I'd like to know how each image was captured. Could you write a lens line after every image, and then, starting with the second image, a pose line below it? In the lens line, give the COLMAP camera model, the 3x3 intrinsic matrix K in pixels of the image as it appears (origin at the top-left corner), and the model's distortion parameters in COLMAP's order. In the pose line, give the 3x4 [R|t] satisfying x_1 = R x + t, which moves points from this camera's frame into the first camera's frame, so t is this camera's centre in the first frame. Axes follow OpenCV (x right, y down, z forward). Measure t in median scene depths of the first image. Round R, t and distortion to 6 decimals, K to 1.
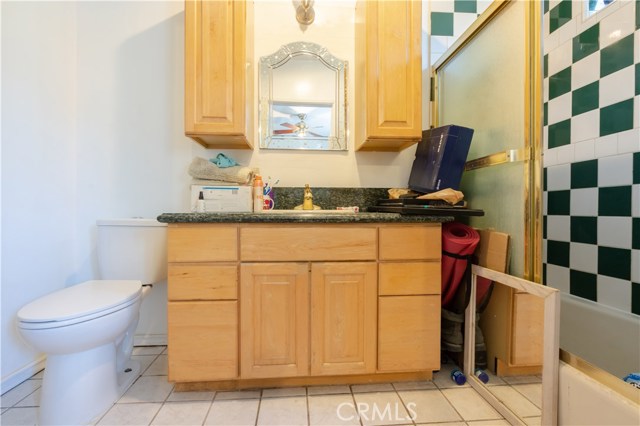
lens RADIAL K [[289.4, 0, 317.5], [0, 289.4, 213.6], [0, 0, 1]] dist [-0.003086, 0.000728]
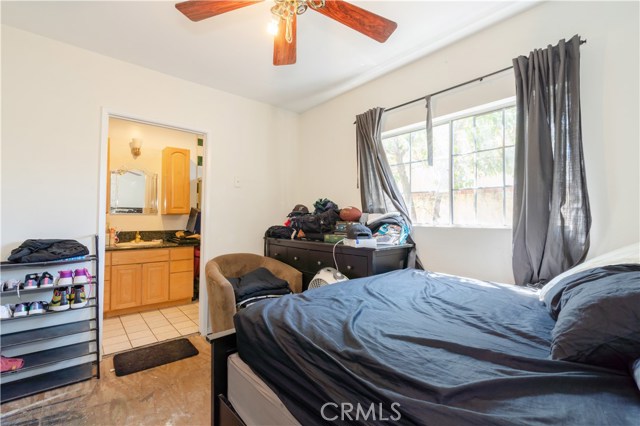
lens RADIAL K [[289.4, 0, 314.7], [0, 289.4, 211.7], [0, 0, 1]] dist [-0.003086, 0.000728]
pose [[0.813805, 0.013631, 0.580979, -0.240767], [0.003850, 0.999576, -0.028846, -0.194505], [-0.581126, 0.025712, 0.813408, -1.805865]]
